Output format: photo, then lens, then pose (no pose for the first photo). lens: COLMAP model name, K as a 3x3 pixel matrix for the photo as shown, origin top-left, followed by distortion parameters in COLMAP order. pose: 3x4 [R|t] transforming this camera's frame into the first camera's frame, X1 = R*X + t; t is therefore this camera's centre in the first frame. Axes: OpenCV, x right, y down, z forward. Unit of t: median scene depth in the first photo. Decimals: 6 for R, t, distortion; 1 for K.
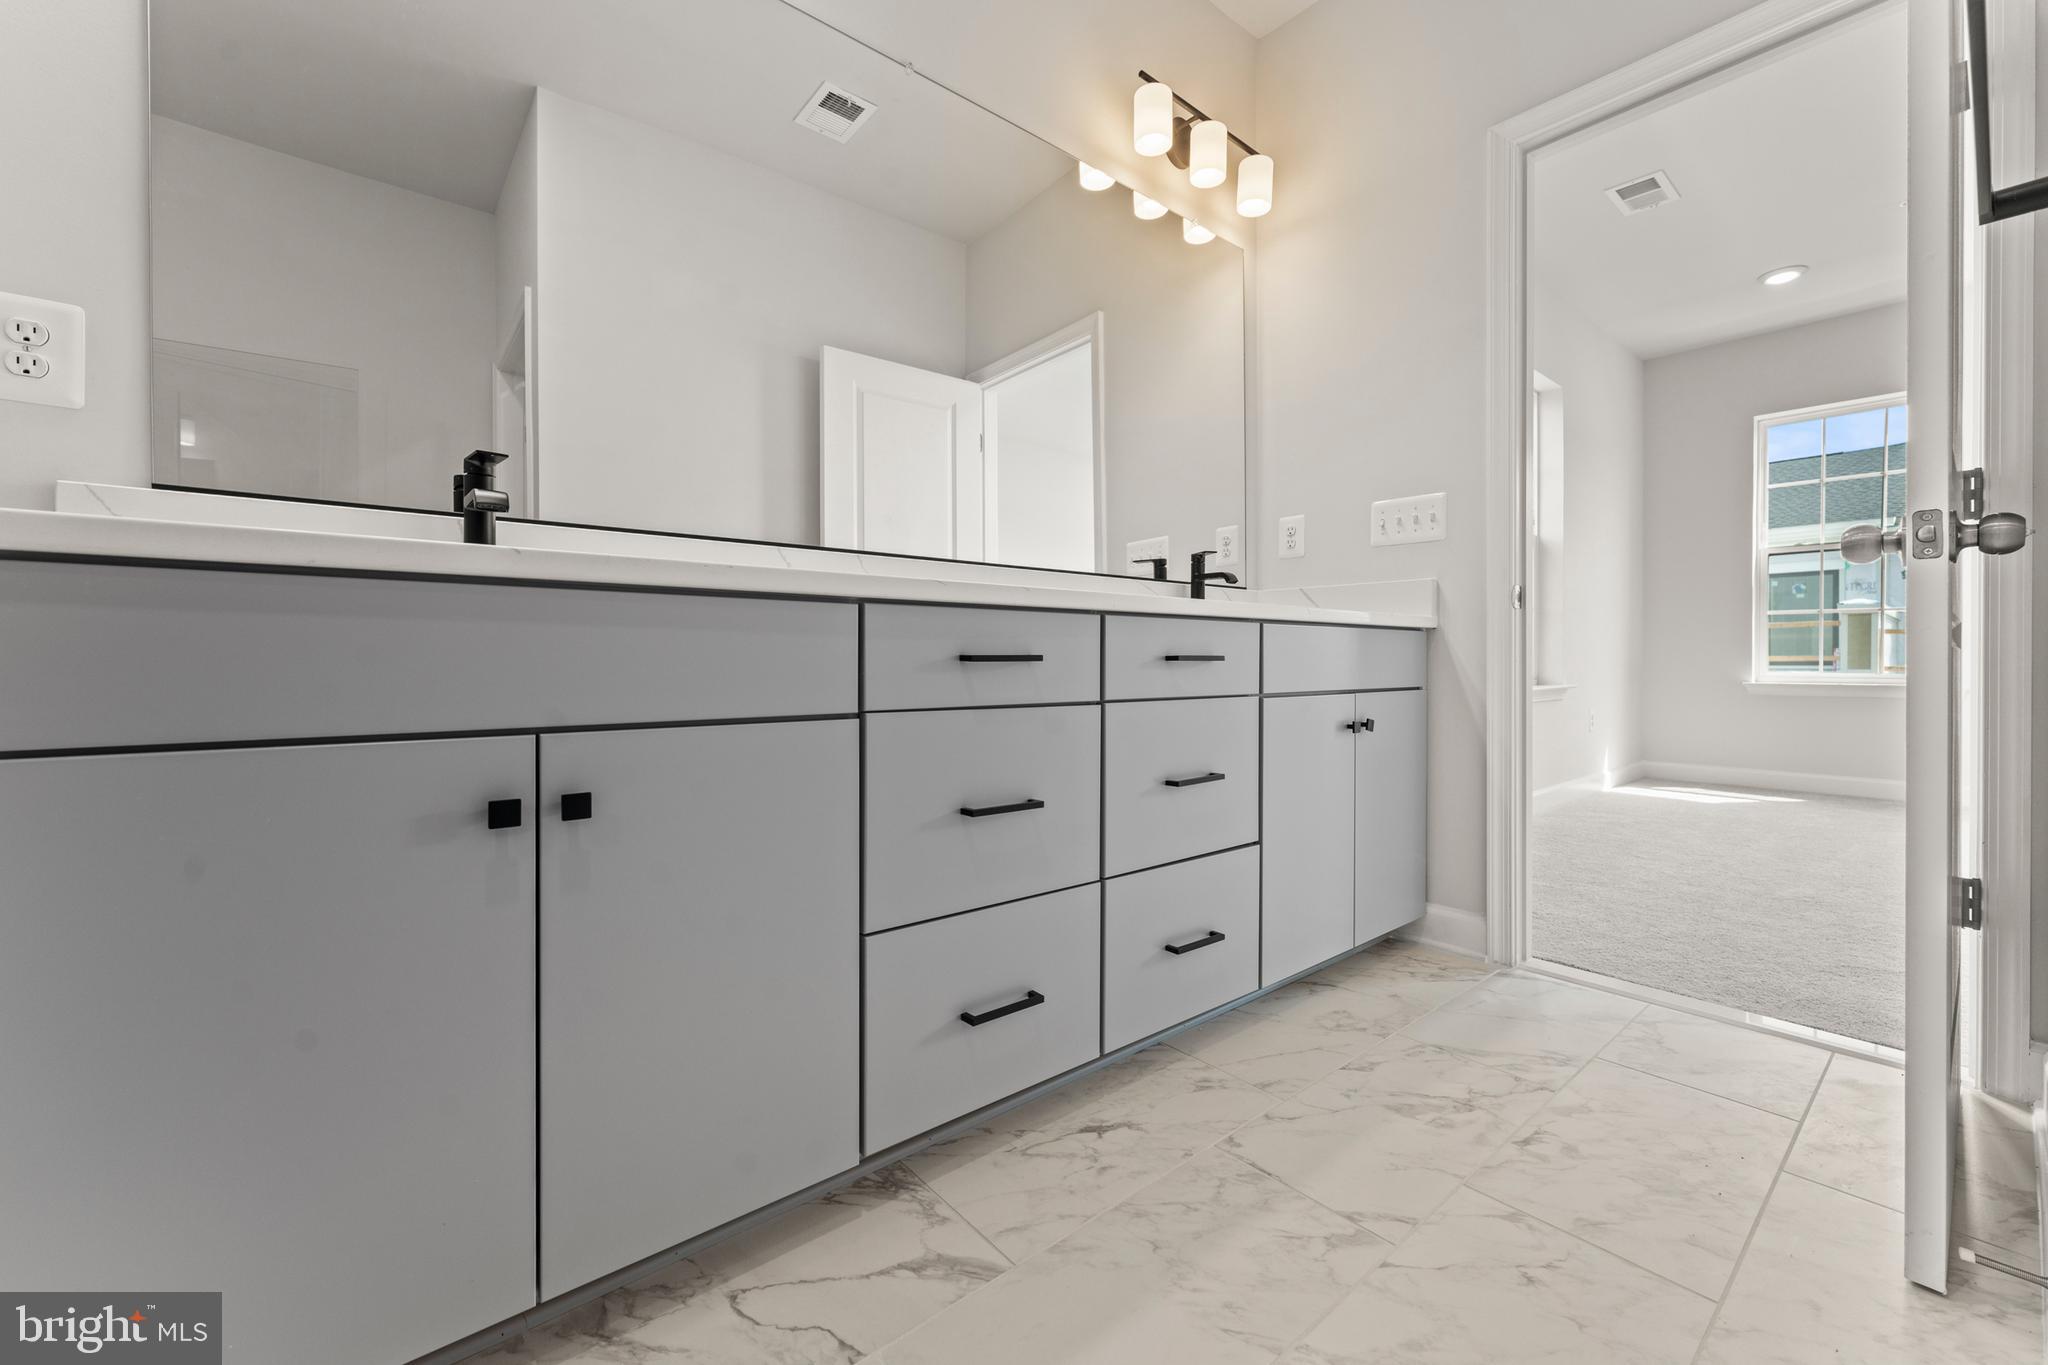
lens RADIAL K [[819.2, 0, 1064.5], [0, 819.2, 661.6], [0, 0, 1]] dist [-0.002794, 0.002284]
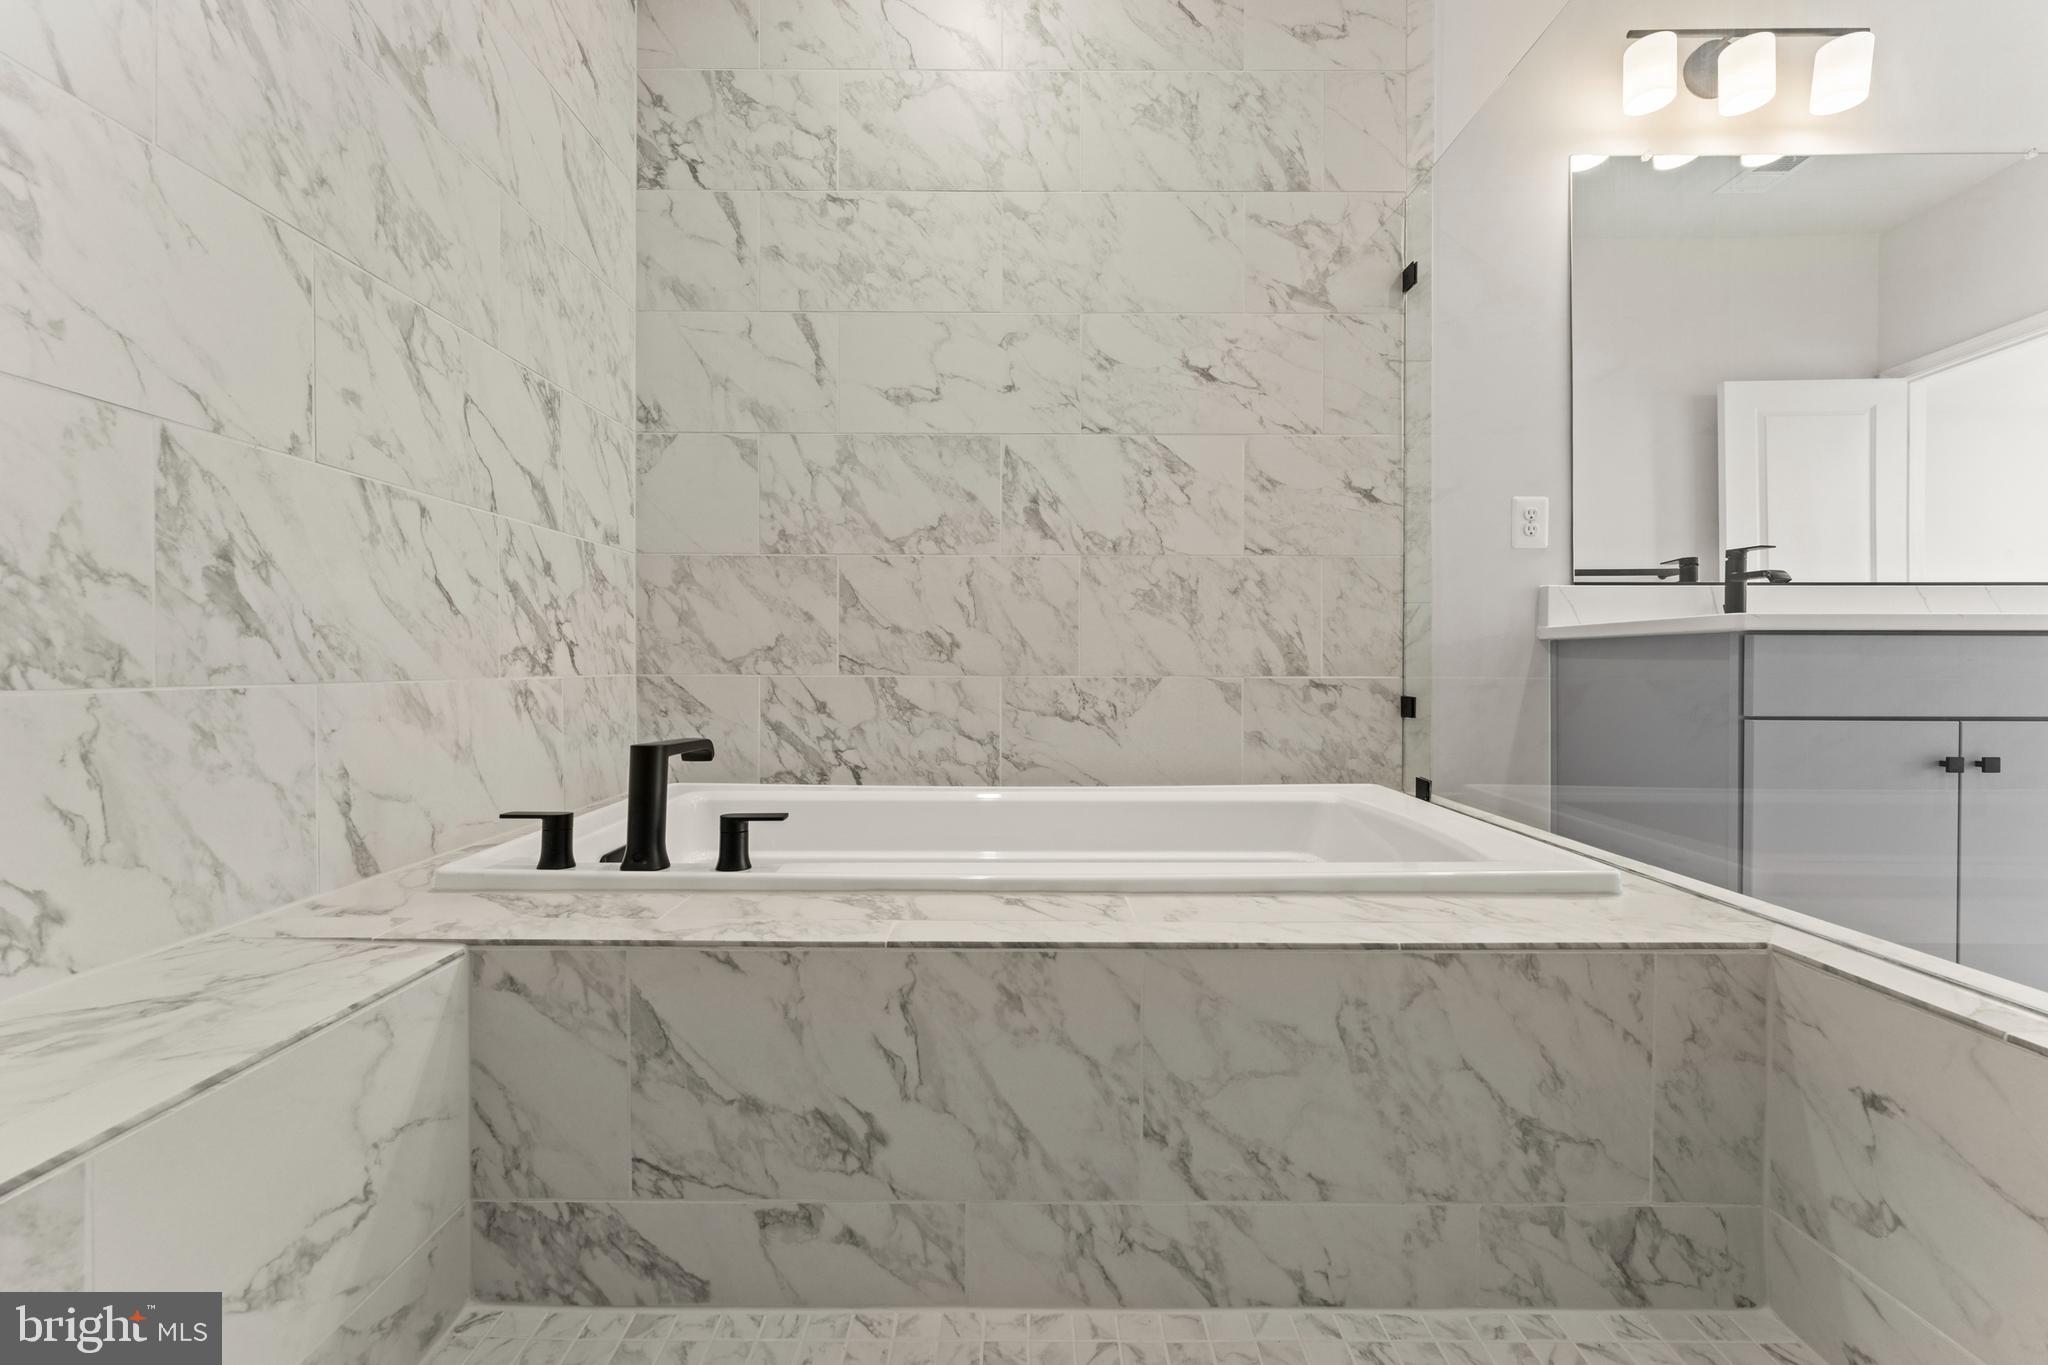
lens RADIAL K [[819.2, 0, 1030.7], [0, 819.2, 675.0], [0, 0, 1]] dist [-0.002794, 0.002284]
pose [[0.751131, 0.005682, -0.660128, -0.391581], [-0.002310, 0.999979, 0.005978, -0.004241], [0.660149, -0.002965, 0.751129, -0.630957]]
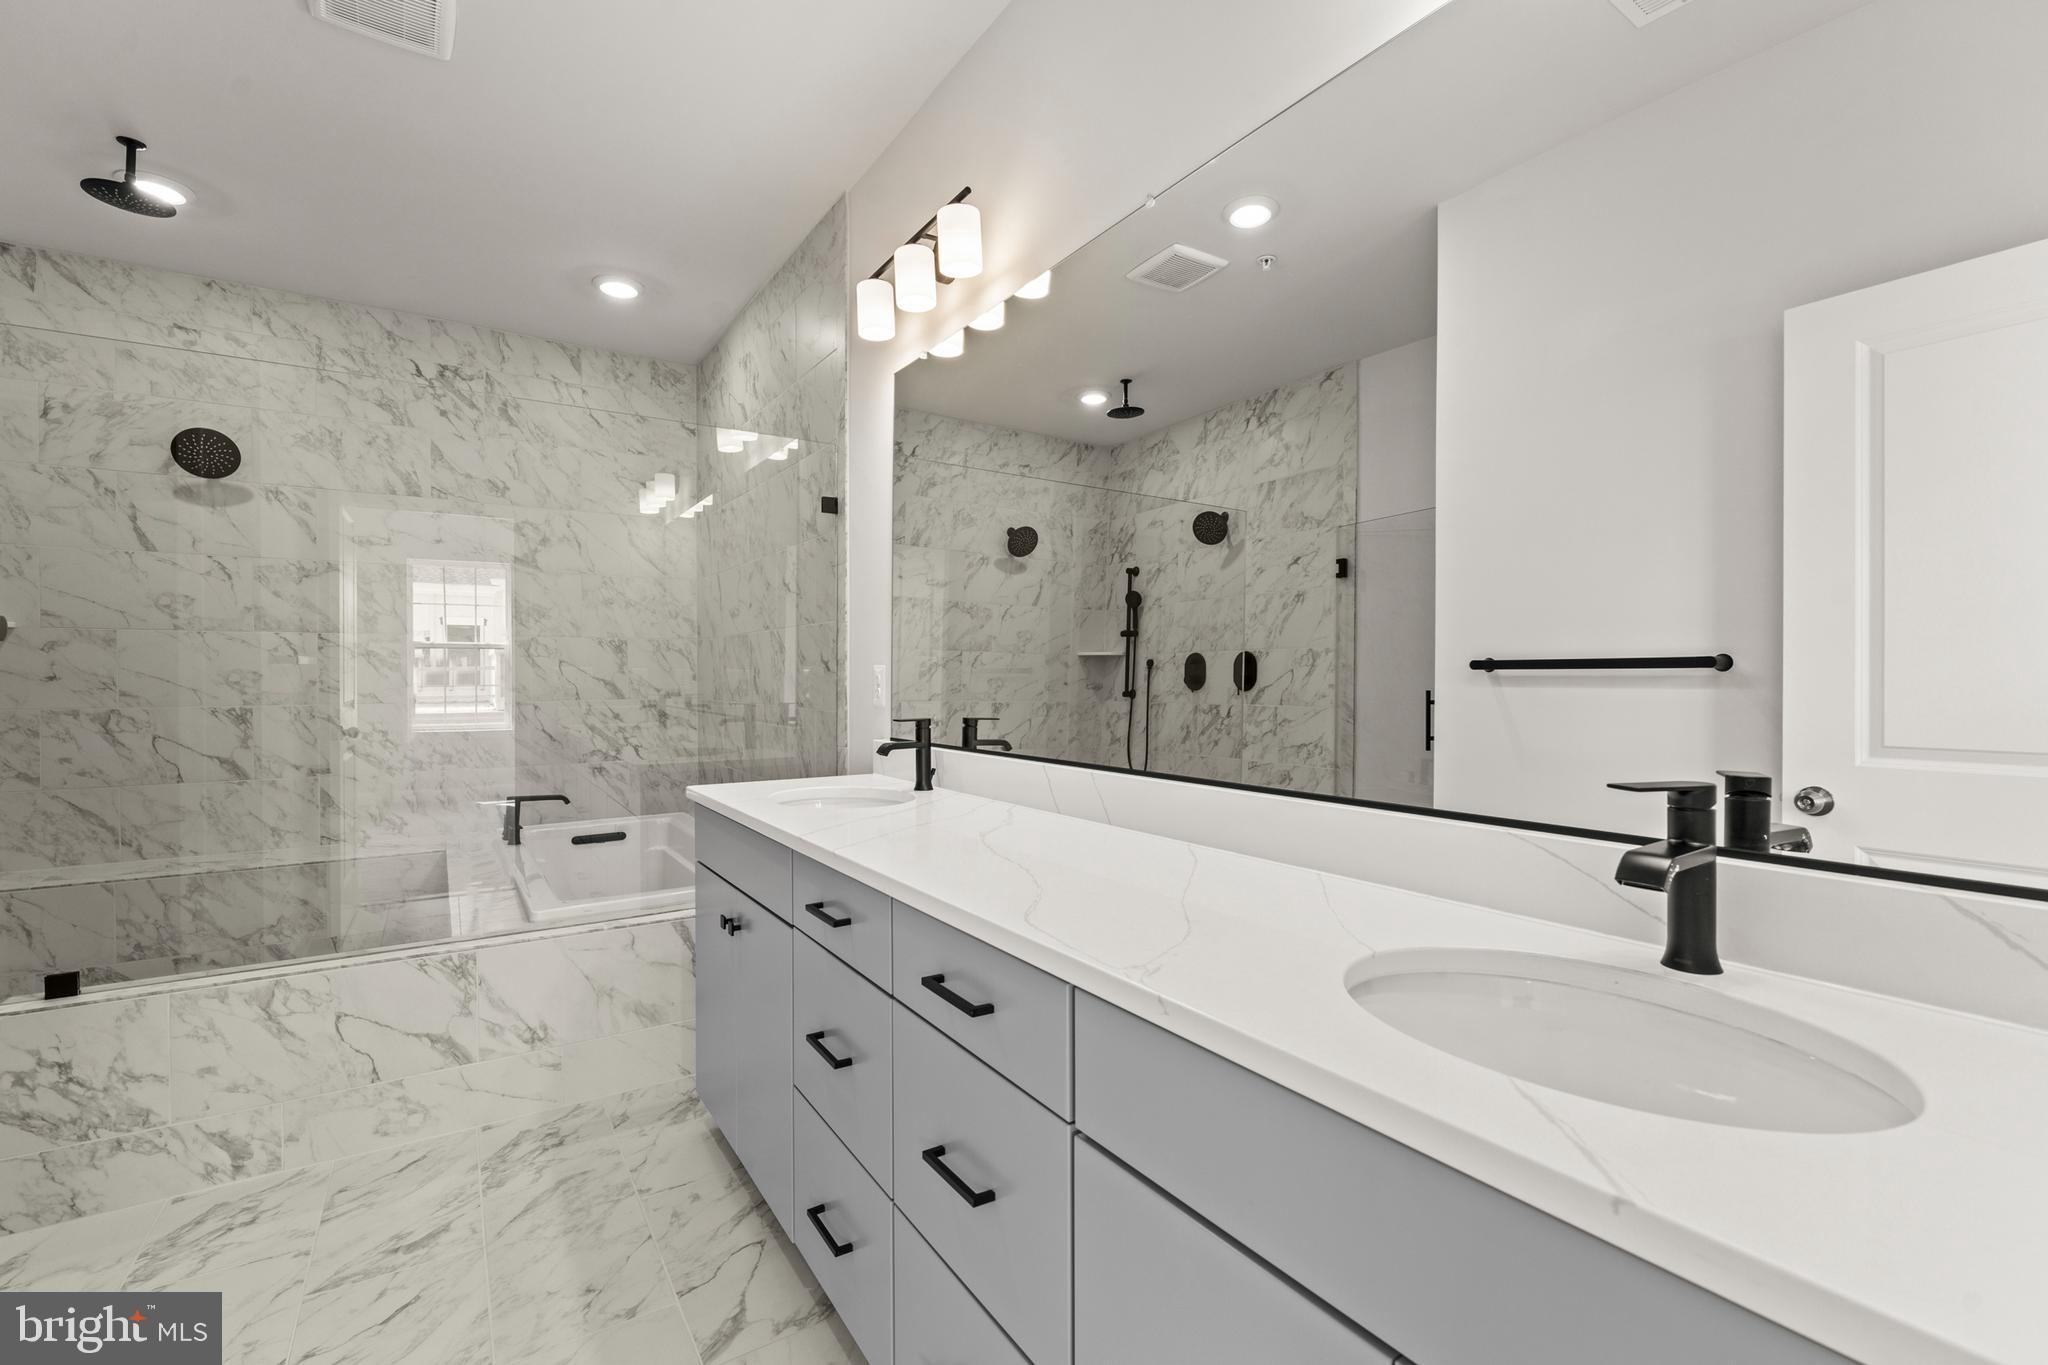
lens RADIAL K [[910.8, 0, 1026.5], [0, 910.8, 681.4], [0, 0, 1]] dist [0.006797, -0.001018]
pose [[-0.157944, 0.000649, -0.987448, 0.682318], [-0.004646, 0.999988, 0.001400, -0.191239], [0.987437, 0.004809, -0.157939, 0.940393]]
